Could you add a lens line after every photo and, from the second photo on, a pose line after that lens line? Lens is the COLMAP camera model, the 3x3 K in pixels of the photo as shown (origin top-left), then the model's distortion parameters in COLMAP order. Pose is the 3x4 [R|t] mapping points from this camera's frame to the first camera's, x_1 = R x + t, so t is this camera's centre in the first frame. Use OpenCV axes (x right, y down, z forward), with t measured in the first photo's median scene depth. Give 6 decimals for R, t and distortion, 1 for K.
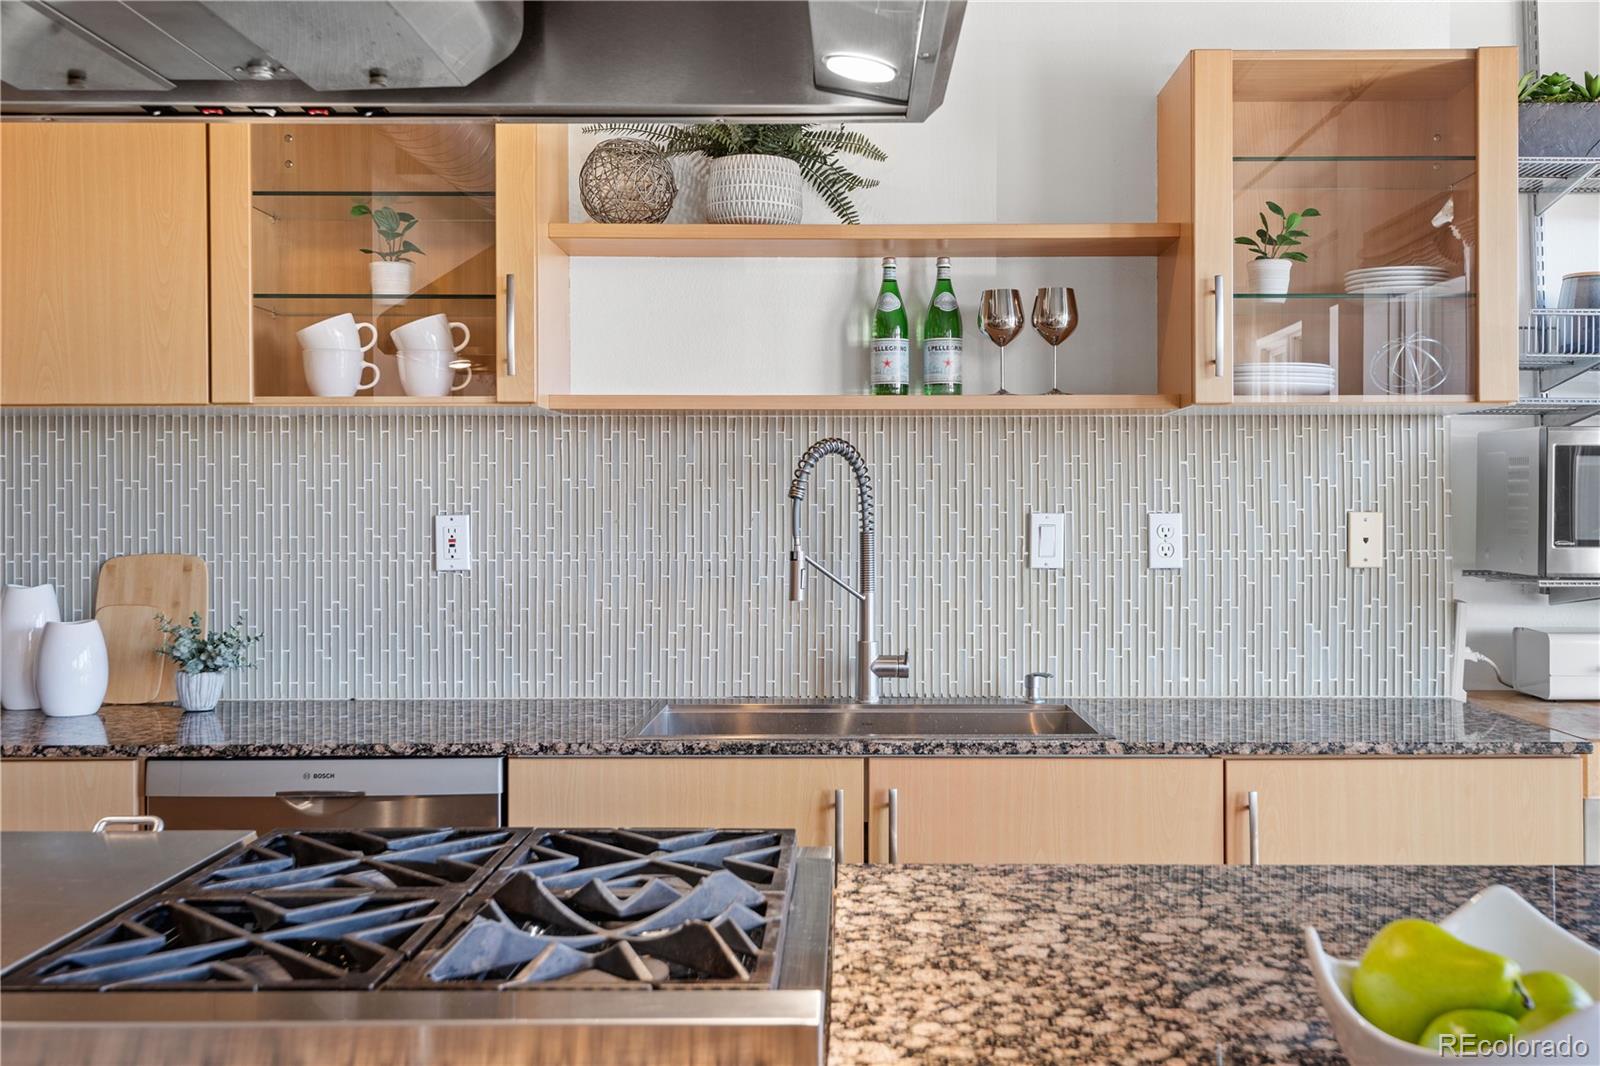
lens RADIAL K [[1613.5, 0, 856.5], [0, 1613.5, 471.7], [0, 0, 1]] dist [0.018079, 0.000000]
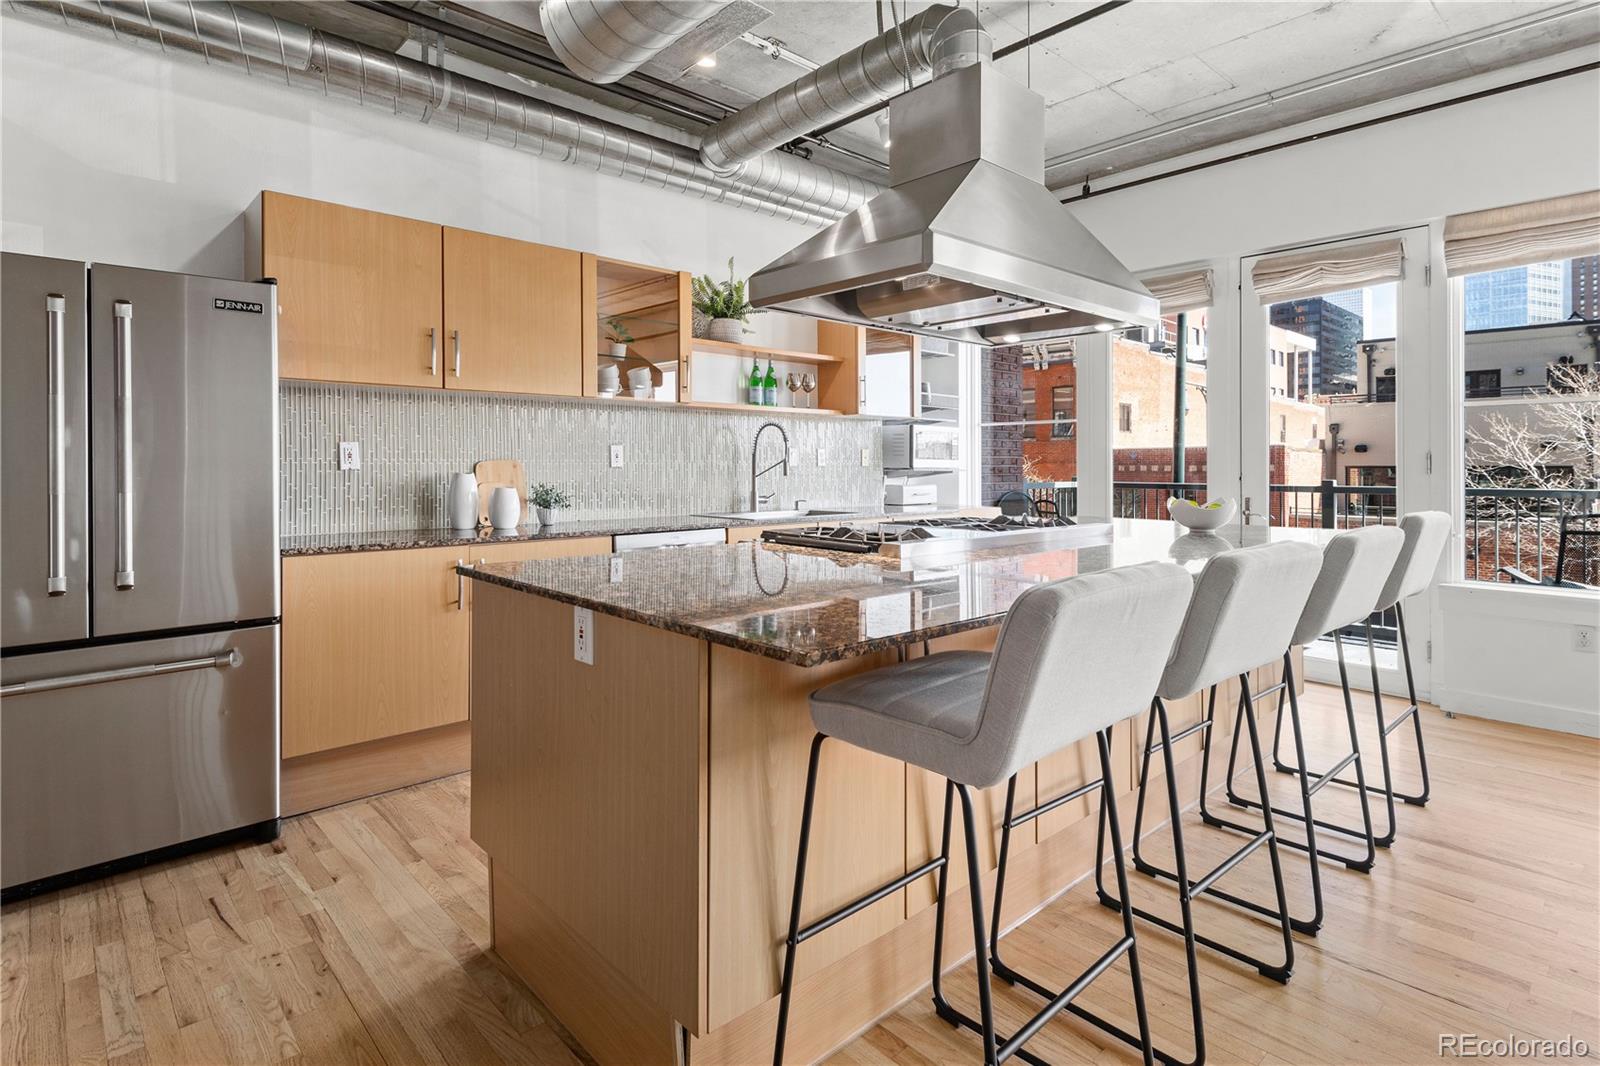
lens RADIAL K [[822.3, 0, 805.2], [0, 822.3, 455.7], [0, 0, 1]] dist [-0.001149, -0.002838]
pose [[0.730750, 0.009506, 0.682579, -0.917933], [-0.017149, 0.999843, 0.004435, 0.032979], [-0.682429, -0.014946, 0.730799, -0.131115]]
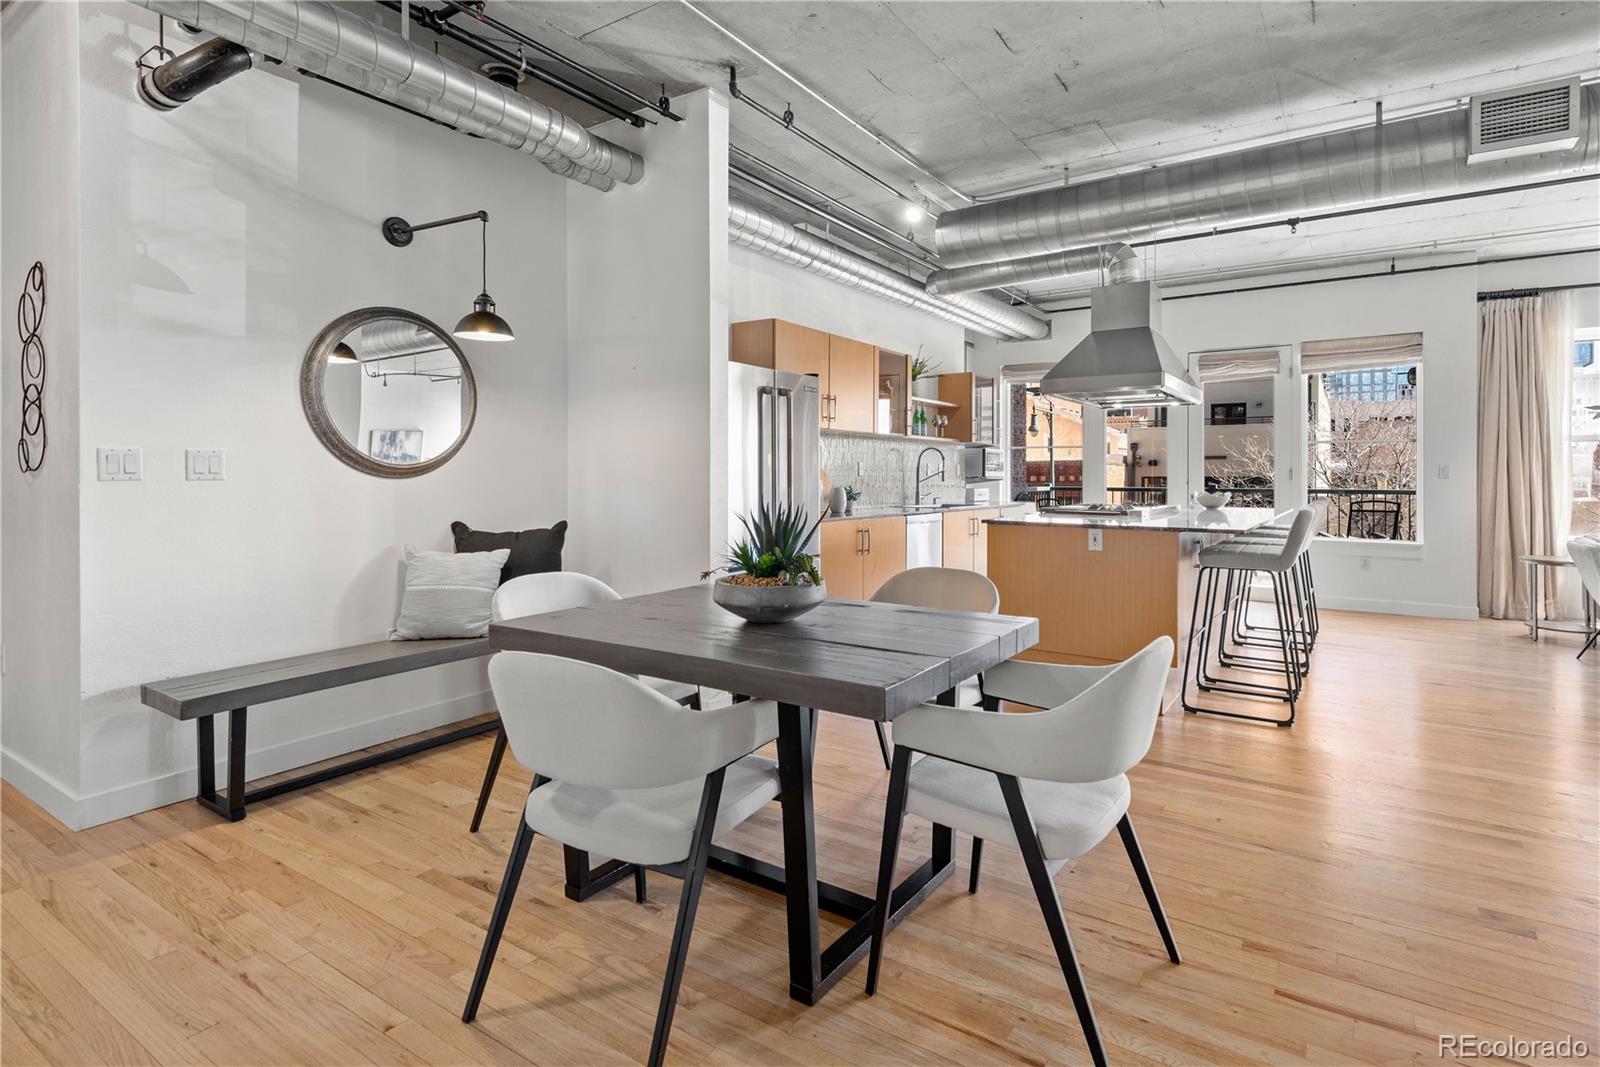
lens RADIAL K [[775.9, 0, 832.1], [0, 775.9, 472.1], [0, 0, 1]] dist [-0.022243, -0.001092]
pose [[0.561176, 0.006945, 0.827668, -1.866136], [-0.022992, 0.999710, 0.007200, 0.041355], [-0.827377, -0.023070, 0.561173, -0.013807]]
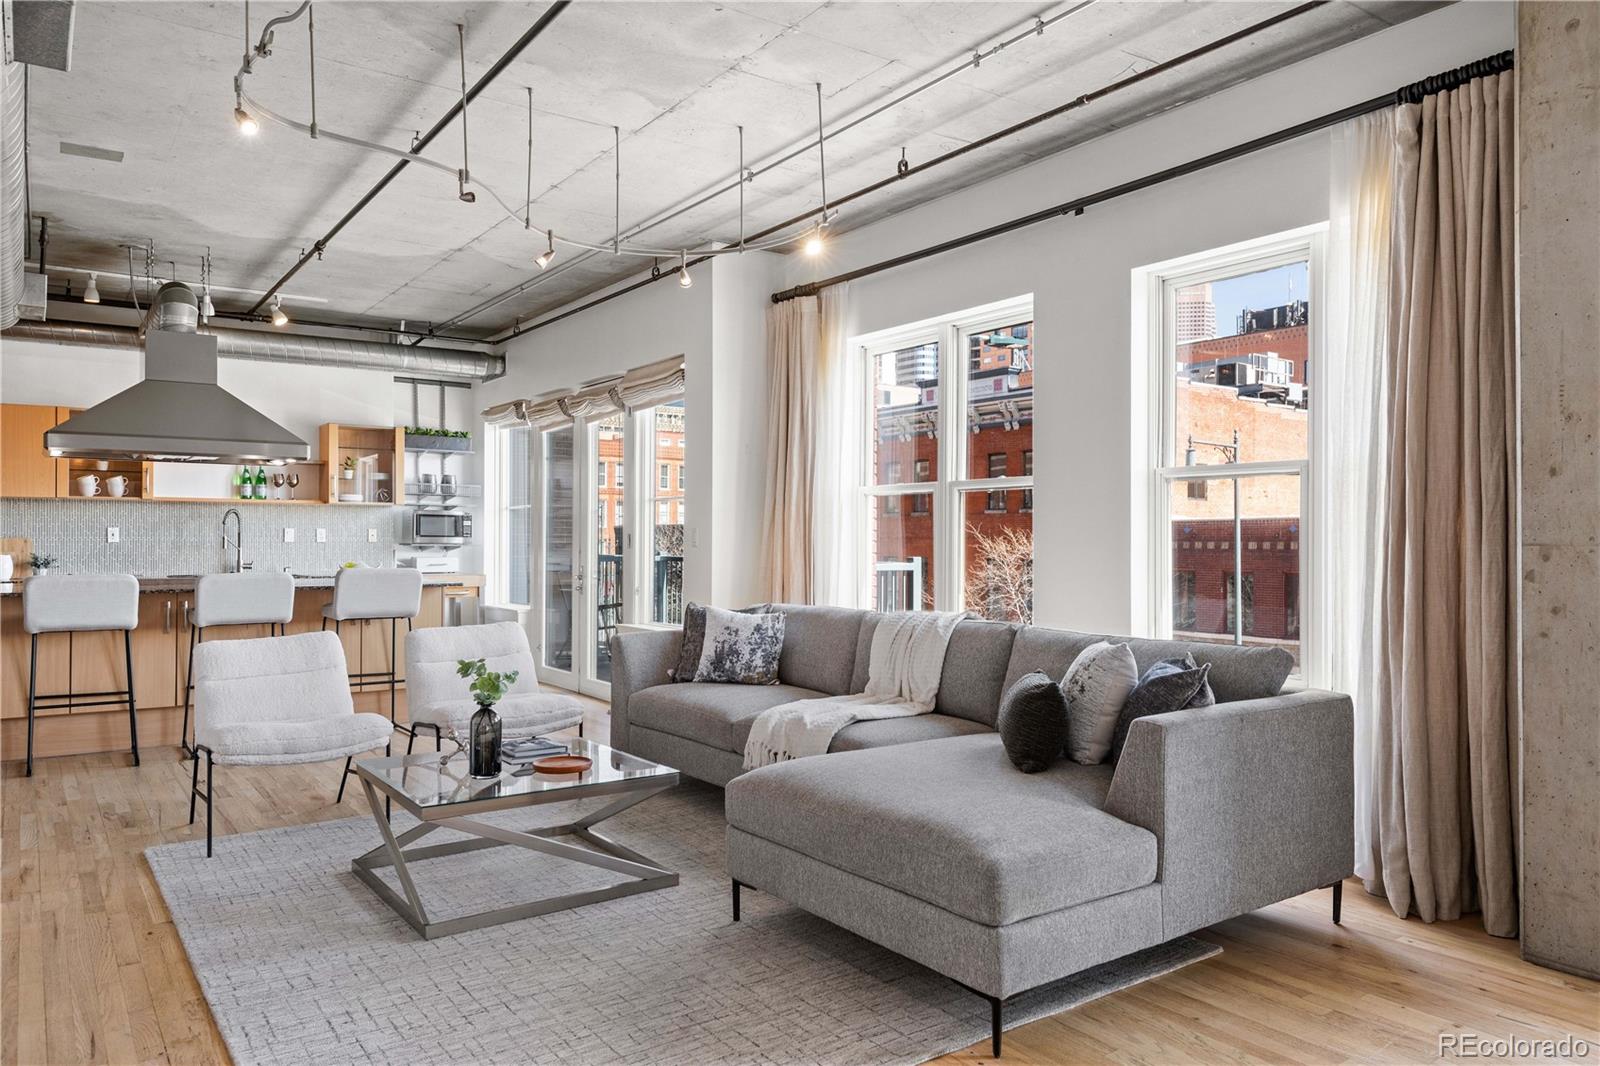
lens RADIAL K [[1071.6, 0, 820.4], [0, 1071.6, 554.5], [0, 0, 1]] dist [0.003609, -0.005437]
pose [[0.803818, -0.004819, 0.594856, -0.415756], [-0.016642, 0.999394, 0.030584, -0.013610], [-0.594643, -0.034483, 0.803250, -1.975559]]
